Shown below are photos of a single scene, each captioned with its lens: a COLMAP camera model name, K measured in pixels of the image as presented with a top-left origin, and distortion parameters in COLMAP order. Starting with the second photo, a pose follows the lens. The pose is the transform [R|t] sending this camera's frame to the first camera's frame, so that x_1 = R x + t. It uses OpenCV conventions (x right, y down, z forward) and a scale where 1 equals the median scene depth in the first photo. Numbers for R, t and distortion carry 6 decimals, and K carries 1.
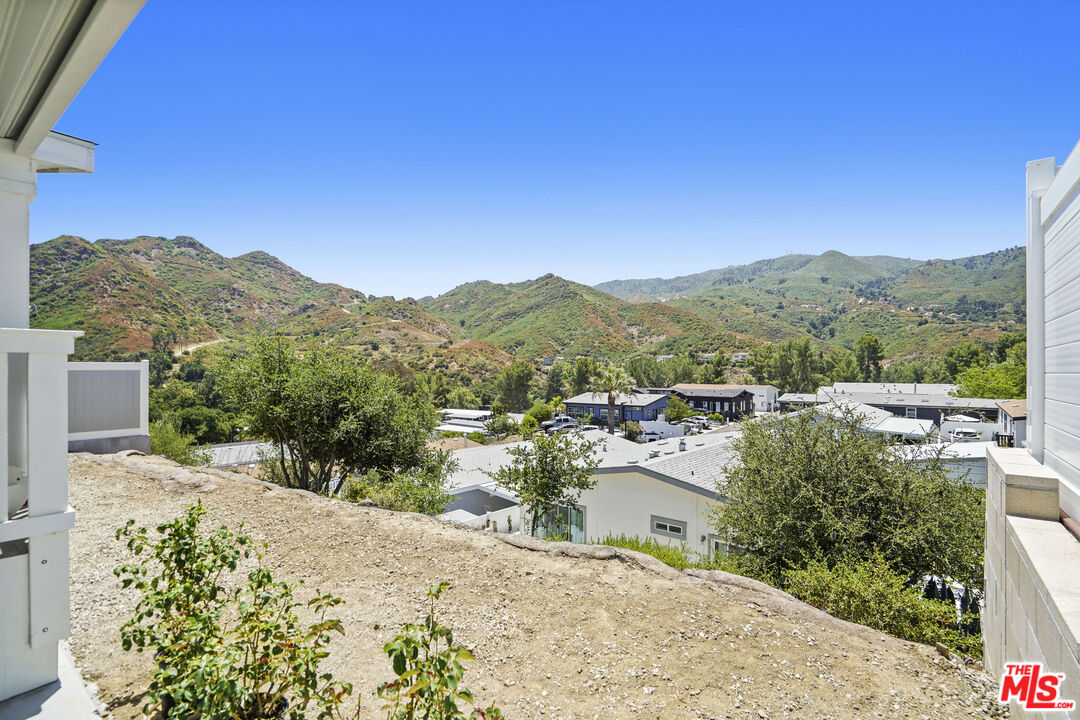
lens RADIAL K [[499.4, 0, 550.3], [0, 499.4, 366.9], [0, 0, 1]] dist [-0.020906, 0.004827]
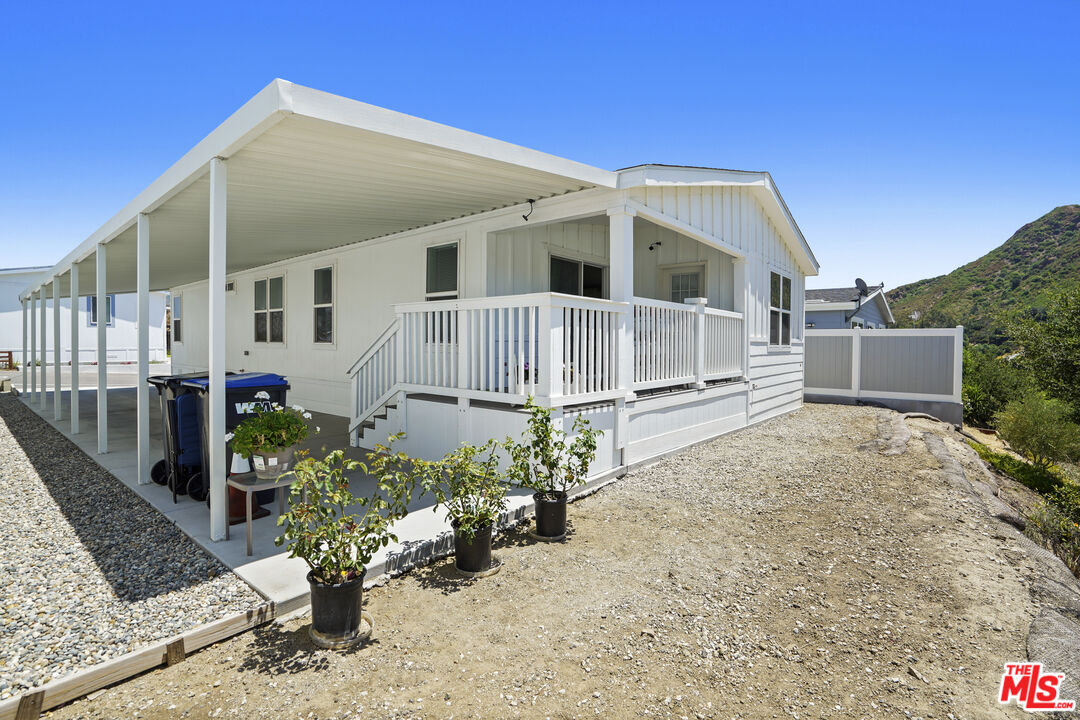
lens RADIAL K [[496.9, 0, 547.1], [0, 496.9, 351.6], [0, 0, 1]] dist [0.002826, 0.001380]
pose [[-0.034558, 0.008541, -0.999366, 0.107803], [0.004037, 0.999957, 0.008407, 0.015567], [0.999395, -0.003744, -0.034591, 0.139974]]
